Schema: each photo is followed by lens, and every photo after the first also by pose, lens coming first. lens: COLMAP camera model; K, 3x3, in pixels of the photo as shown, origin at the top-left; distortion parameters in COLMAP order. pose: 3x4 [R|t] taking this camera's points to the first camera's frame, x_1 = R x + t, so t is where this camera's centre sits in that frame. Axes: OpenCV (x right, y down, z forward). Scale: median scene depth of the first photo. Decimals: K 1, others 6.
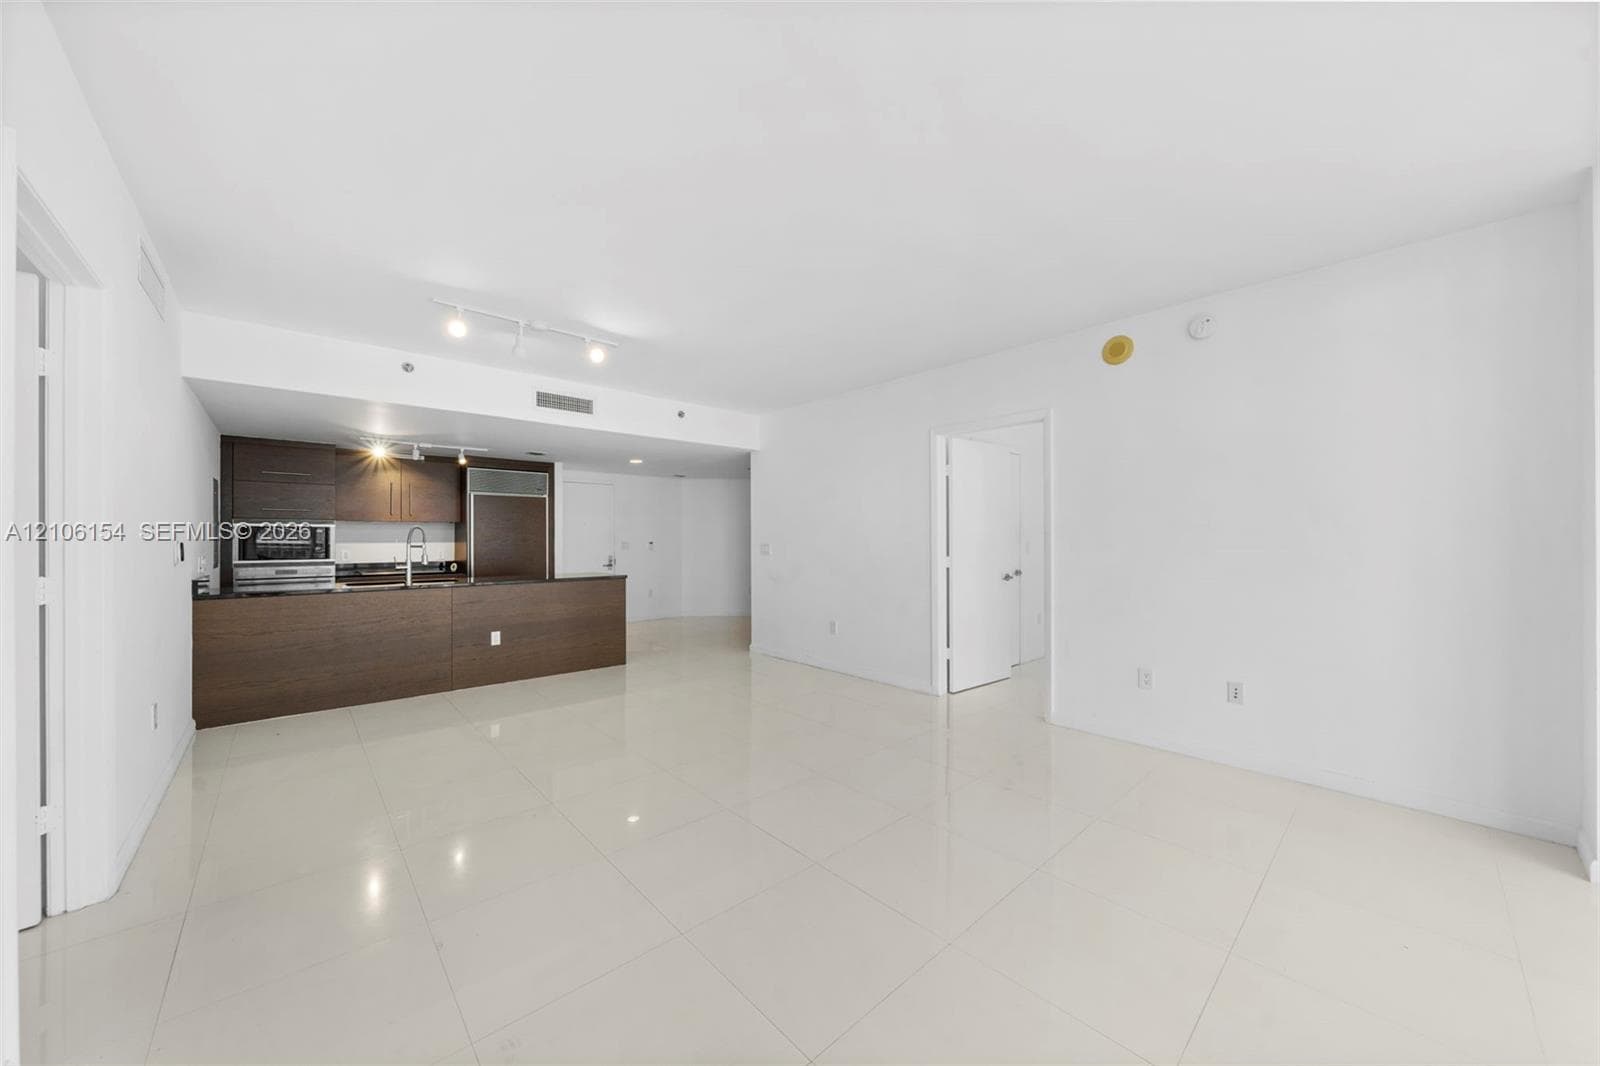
lens RADIAL K [[569.5, 0, 781.7], [0, 569.5, 537.9], [0, 0, 1]] dist [-0.000699, -0.000039]
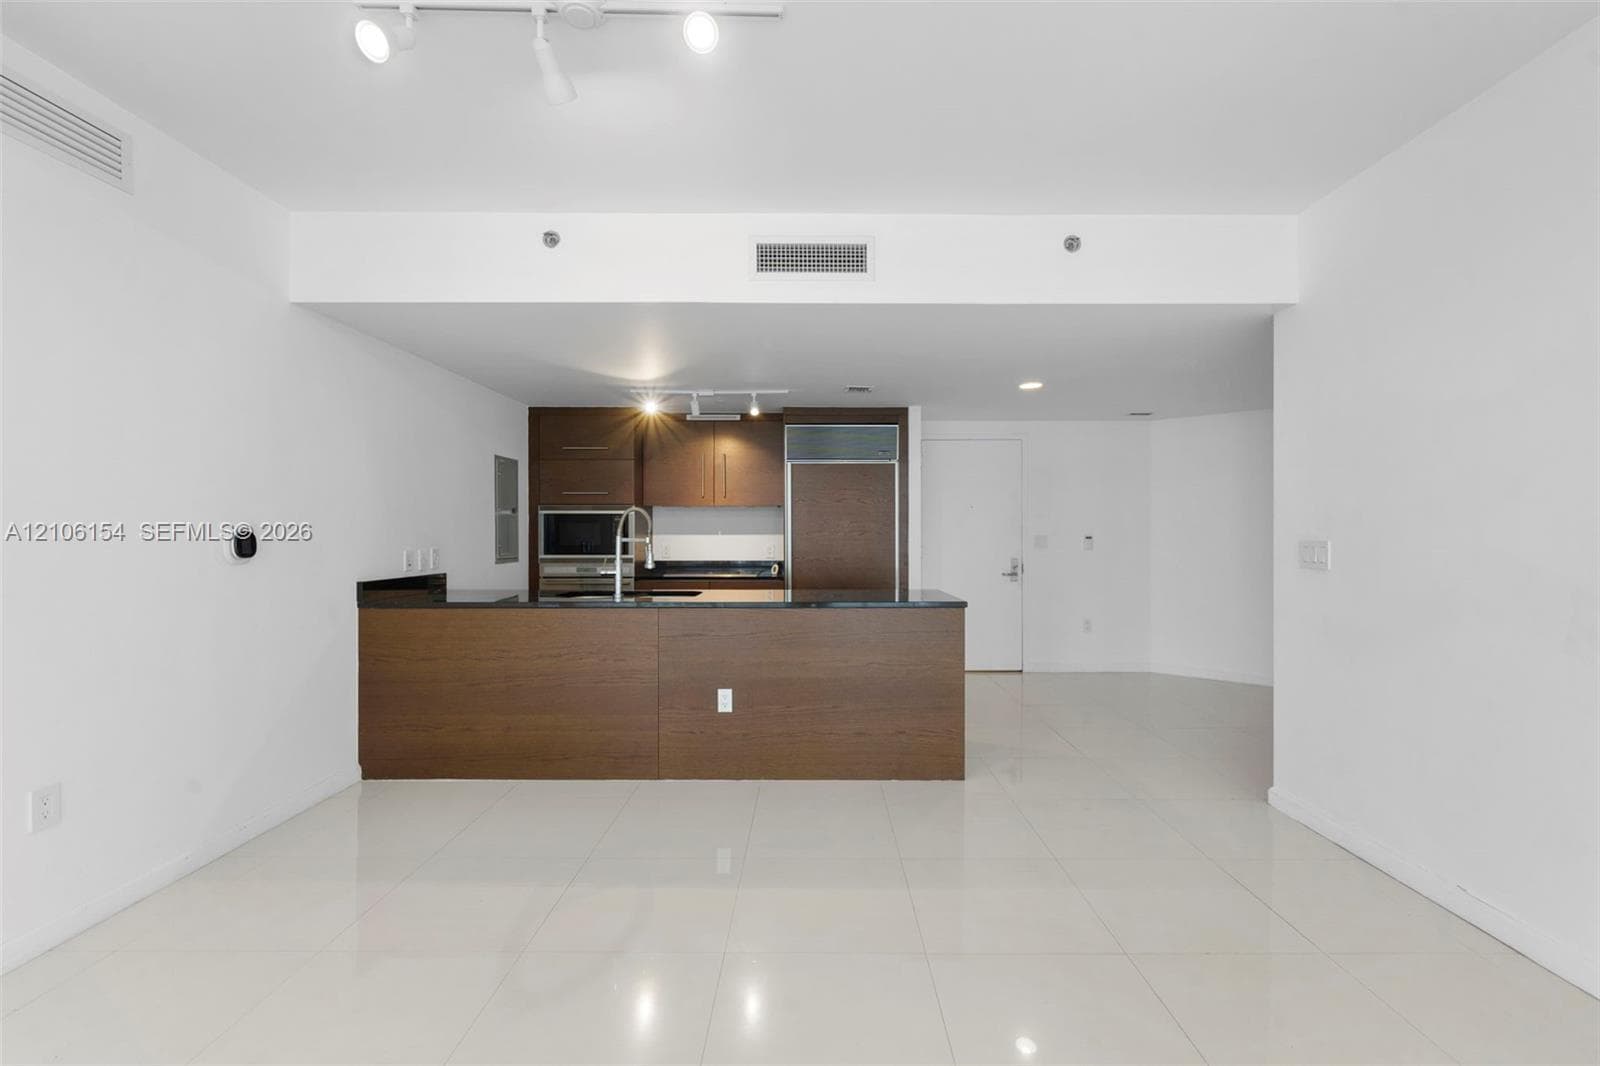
lens RADIAL K [[711.1, 0, 807.2], [0, 711.1, 539.0], [0, 0, 1]] dist [-0.001133, -0.000109]
pose [[0.766333, 0.008758, -0.642384, 0.019608], [-0.001416, 0.999928, 0.011943, 0.003473], [0.642442, -0.008243, 0.766290, 0.435571]]
